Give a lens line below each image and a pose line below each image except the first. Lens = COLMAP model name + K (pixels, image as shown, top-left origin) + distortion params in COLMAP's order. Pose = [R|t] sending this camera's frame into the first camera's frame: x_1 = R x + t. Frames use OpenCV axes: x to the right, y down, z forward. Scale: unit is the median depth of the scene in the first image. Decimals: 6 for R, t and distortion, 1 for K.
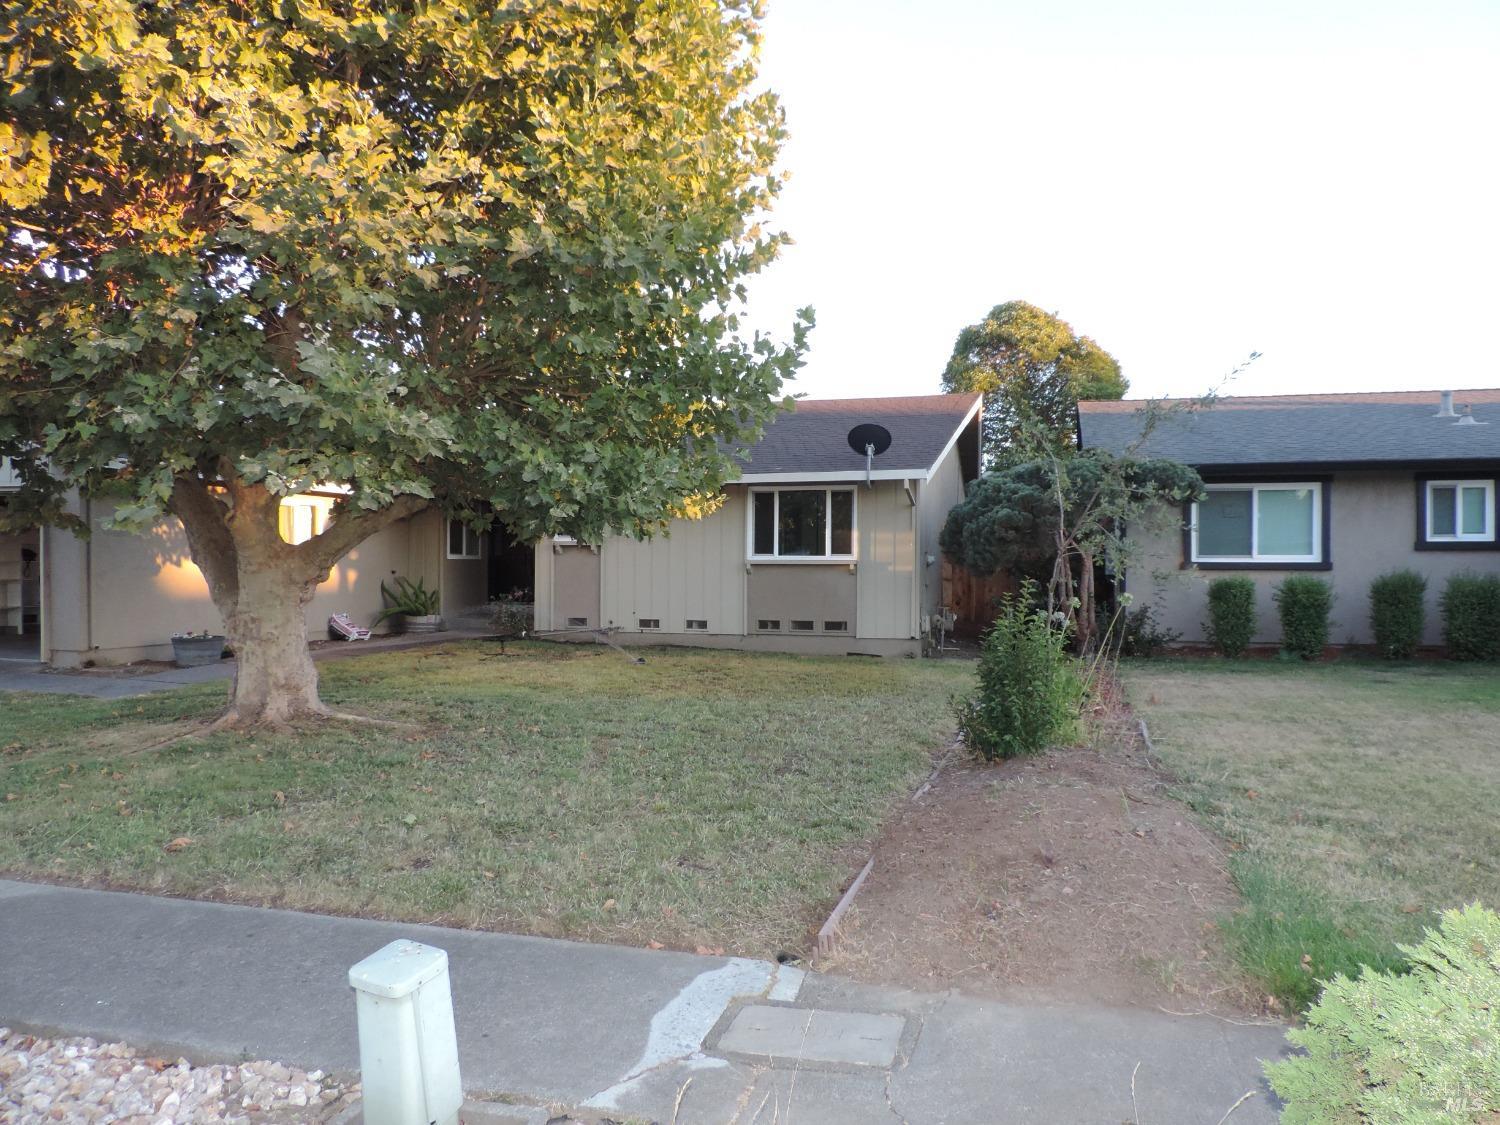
lens RADIAL K [[1058.2, 0, 744.4], [0, 1058.2, 564.7], [0, 0, 1]] dist [-0.011122, 0.005313]
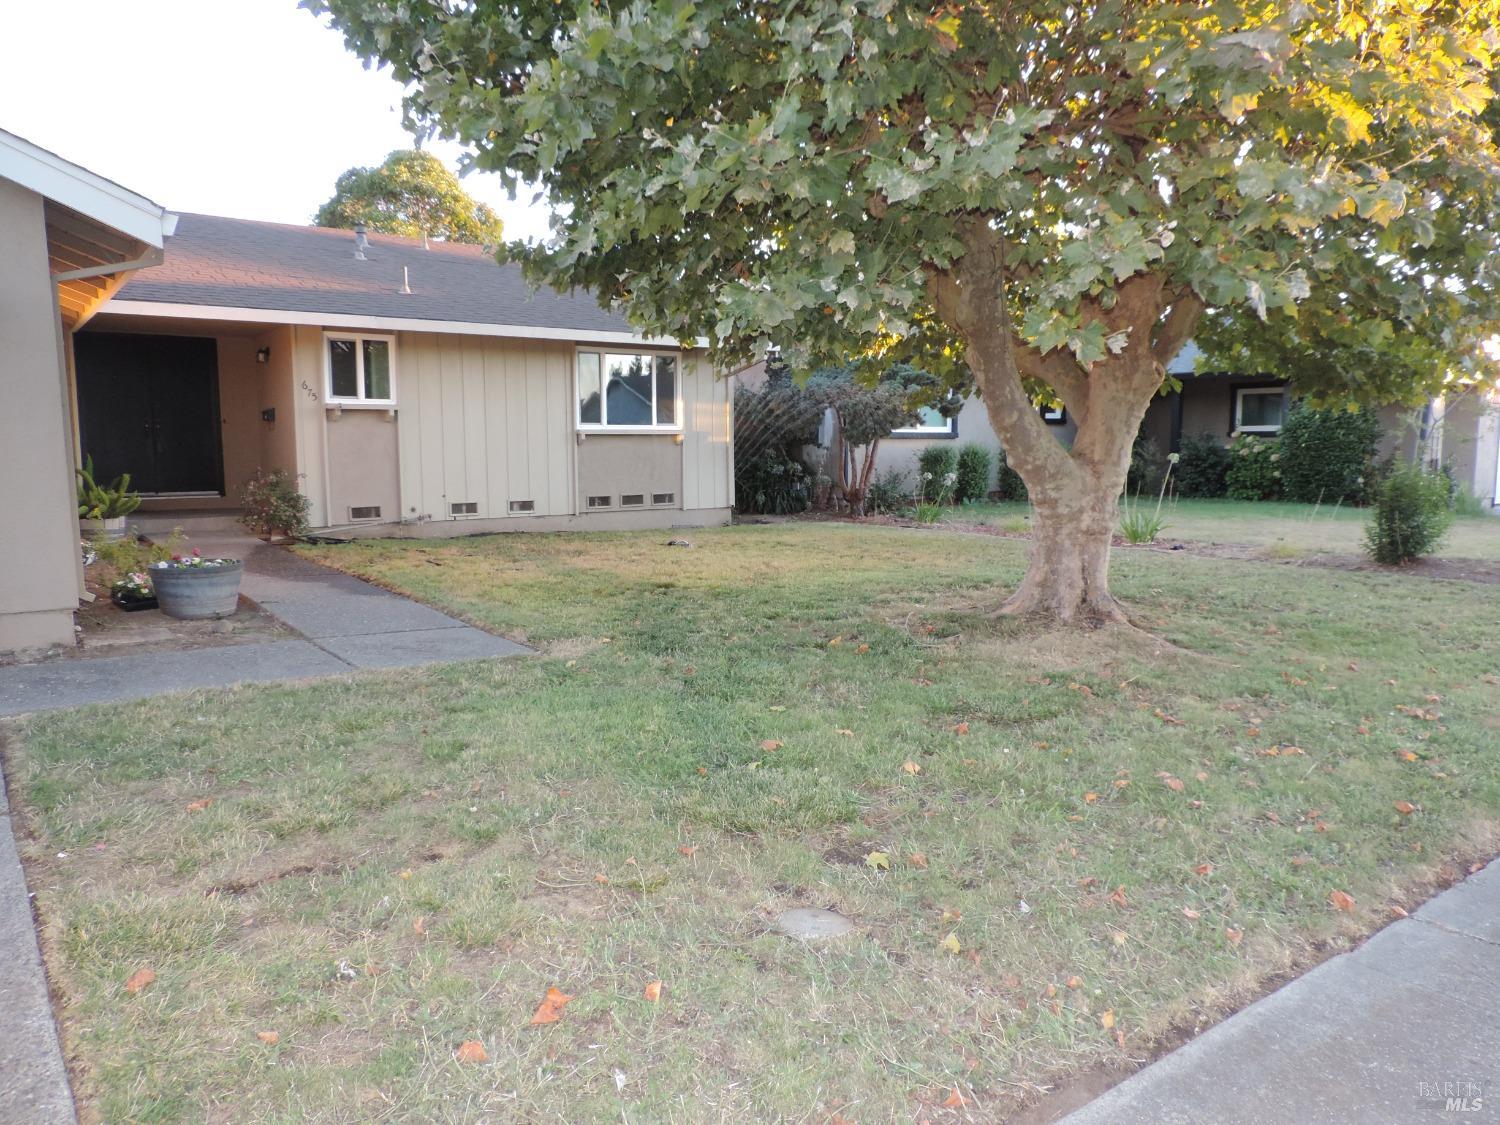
lens RADIAL K [[1058.2, 0, 744.4], [0, 1058.2, 564.7], [0, 0, 1]] dist [-0.011122, 0.005313]
pose [[0.567421, -0.105367, 0.816659, -0.657123], [-0.009702, 0.990855, 0.134583, -0.012976], [-0.823371, -0.084288, 0.561209, 0.382136]]
